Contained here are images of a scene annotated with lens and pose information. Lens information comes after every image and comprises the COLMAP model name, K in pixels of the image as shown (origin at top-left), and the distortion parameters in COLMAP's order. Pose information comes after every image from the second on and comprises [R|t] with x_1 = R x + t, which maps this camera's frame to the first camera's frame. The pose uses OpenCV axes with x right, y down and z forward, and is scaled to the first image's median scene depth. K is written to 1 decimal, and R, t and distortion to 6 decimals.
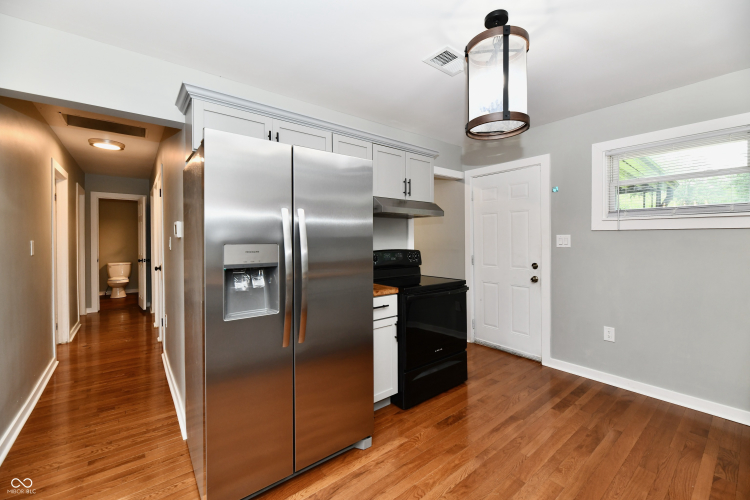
lens RADIAL K [[307.5, 0, 379.3], [0, 307.5, 243.2], [0, 0, 1]] dist [-0.002434, -0.001467]
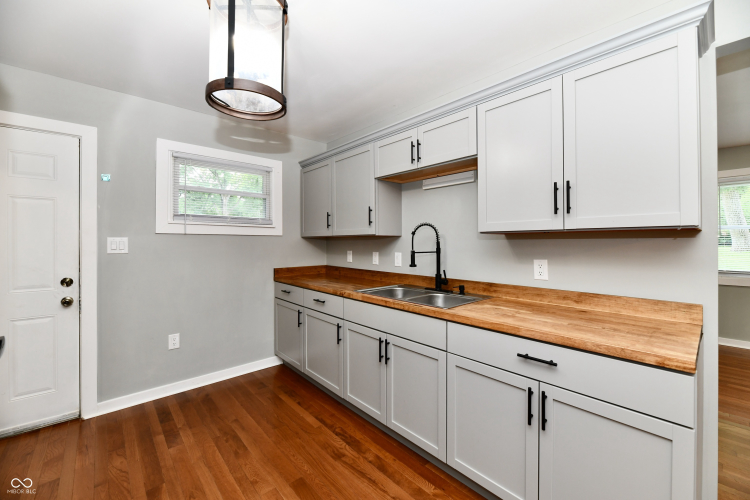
lens RADIAL K [[307.5, 0, 375.3], [0, 307.5, 244.8], [0, 0, 1]] dist [-0.002434, -0.001467]
pose [[-0.057431, -0.001792, 0.998348, -0.268759], [0.012703, 0.999916, 0.002526, -0.001958], [-0.998269, 0.012827, -0.057403, 0.453914]]
